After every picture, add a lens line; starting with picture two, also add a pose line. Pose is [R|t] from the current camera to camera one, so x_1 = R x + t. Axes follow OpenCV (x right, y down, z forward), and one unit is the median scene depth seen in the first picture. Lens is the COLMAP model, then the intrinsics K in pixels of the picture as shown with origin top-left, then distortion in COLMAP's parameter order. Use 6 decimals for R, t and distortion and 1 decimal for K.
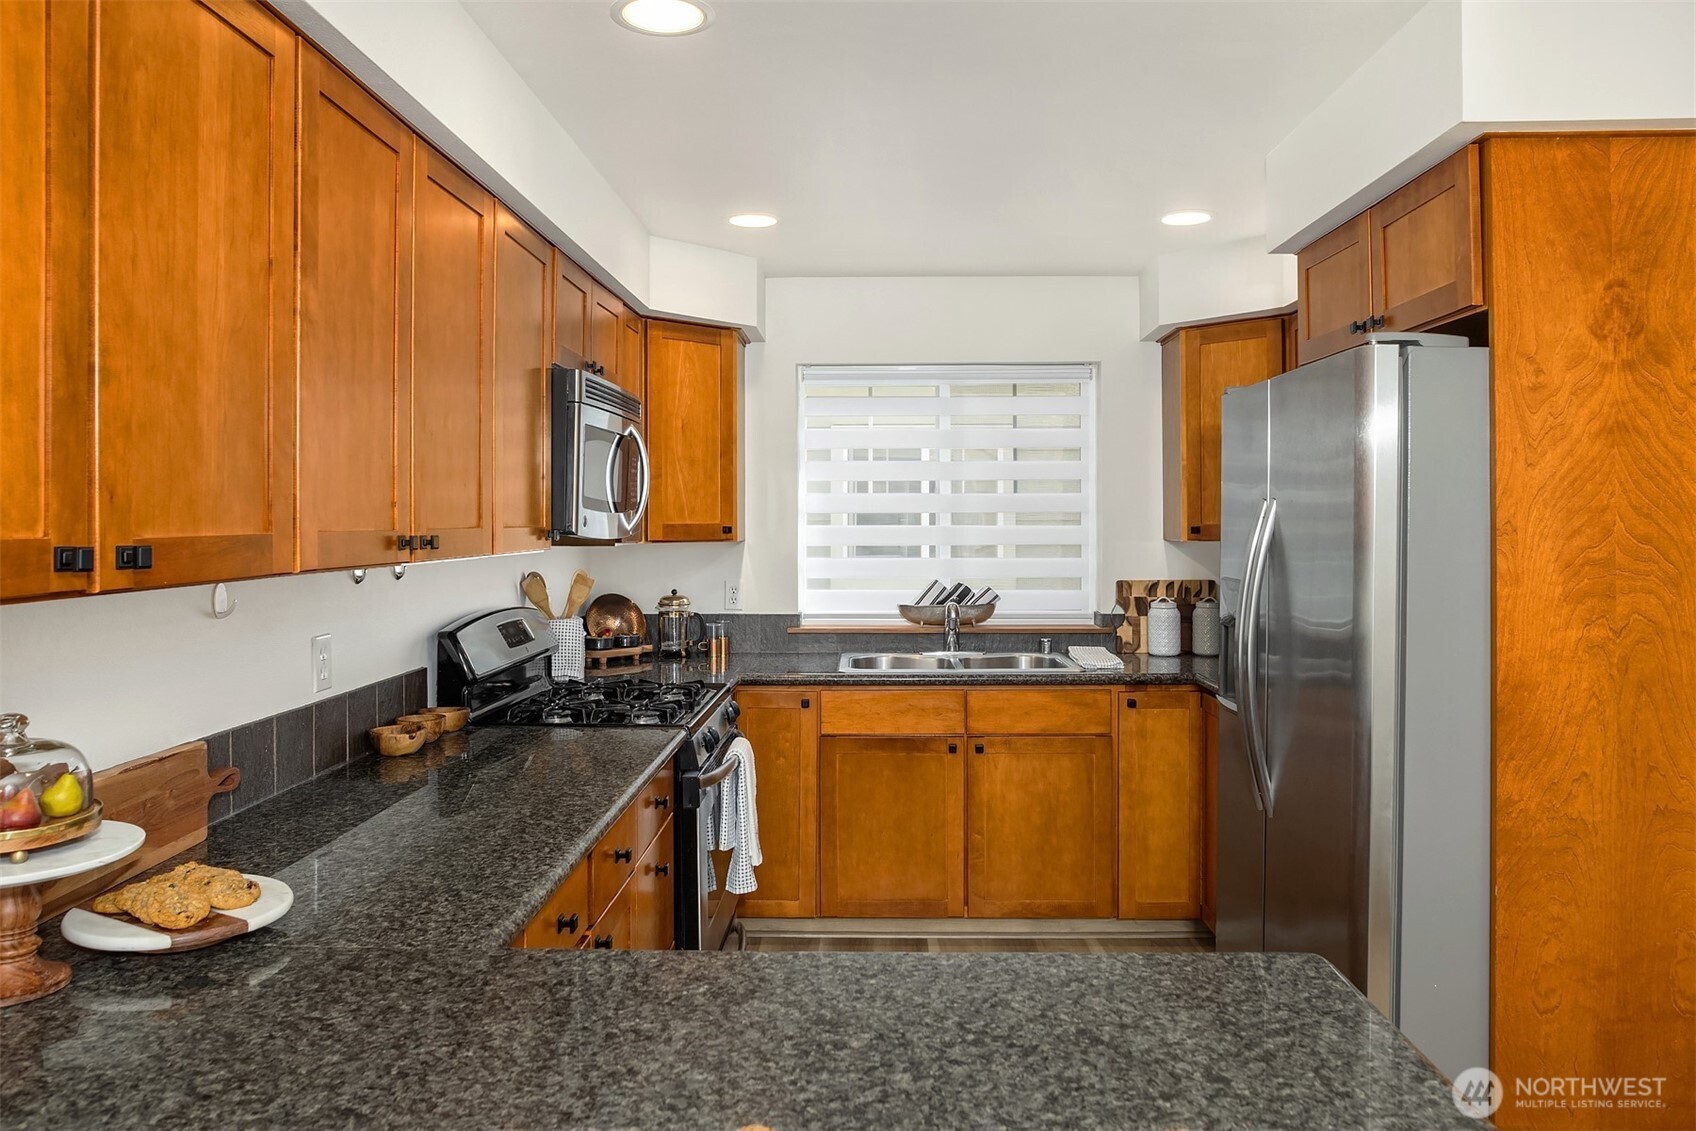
lens RADIAL K [[1182.5, 0, 832.3], [0, 1182.5, 533.9], [0, 0, 1]] dist [-0.042793, 0.016118]
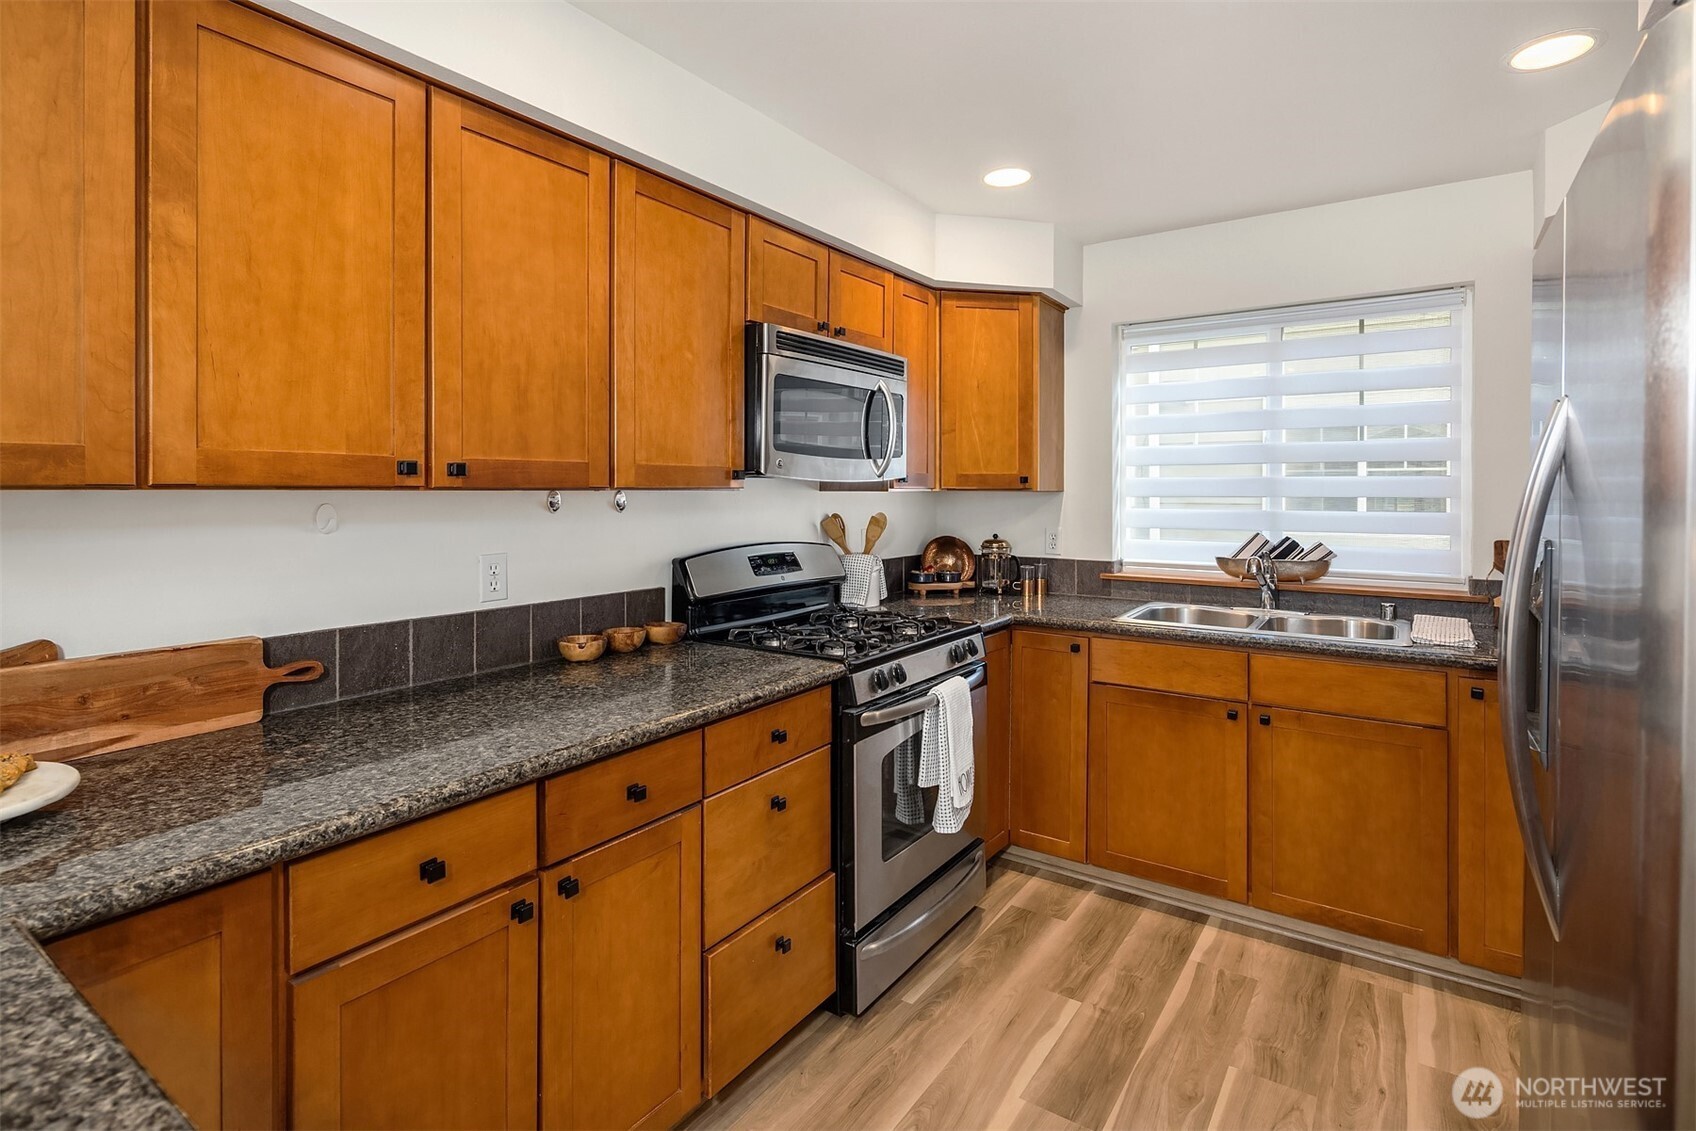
lens RADIAL K [[814.1, 0, 842.3], [0, 814.1, 497.2], [0, 0, 1]] dist [0.004865, -0.002495]
pose [[0.840610, 0.008489, -0.541575, 0.190010], [-0.010112, 0.999949, -0.000021, 0.015473], [0.541547, 0.005494, 0.840653, 0.303197]]
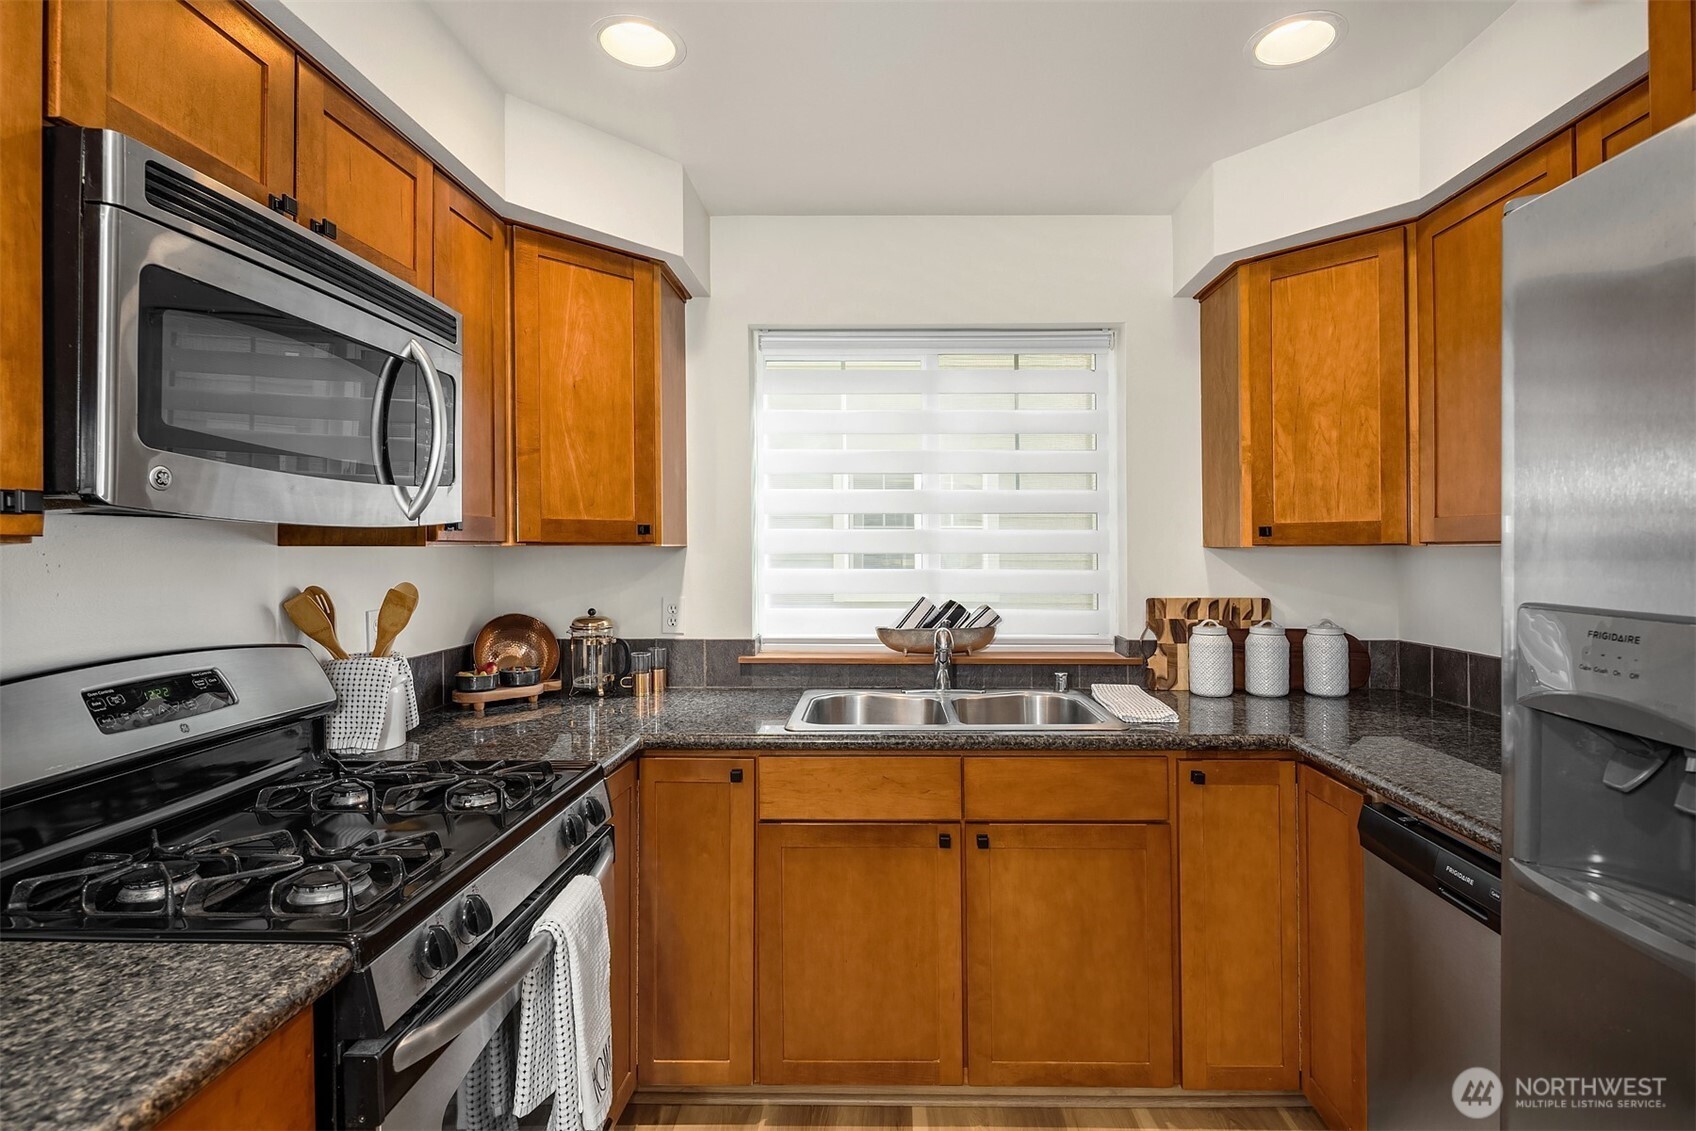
lens RADIAL K [[824.0, 0, 863.0], [0, 824.0, 559.3], [0, 0, 1]] dist [0.004545, -0.003961]
pose [[0.999901, 0.005934, 0.012788, 0.046489], [-0.005995, 0.999971, 0.004682, 0.012856], [-0.012760, -0.004759, 0.999907, 0.516517]]
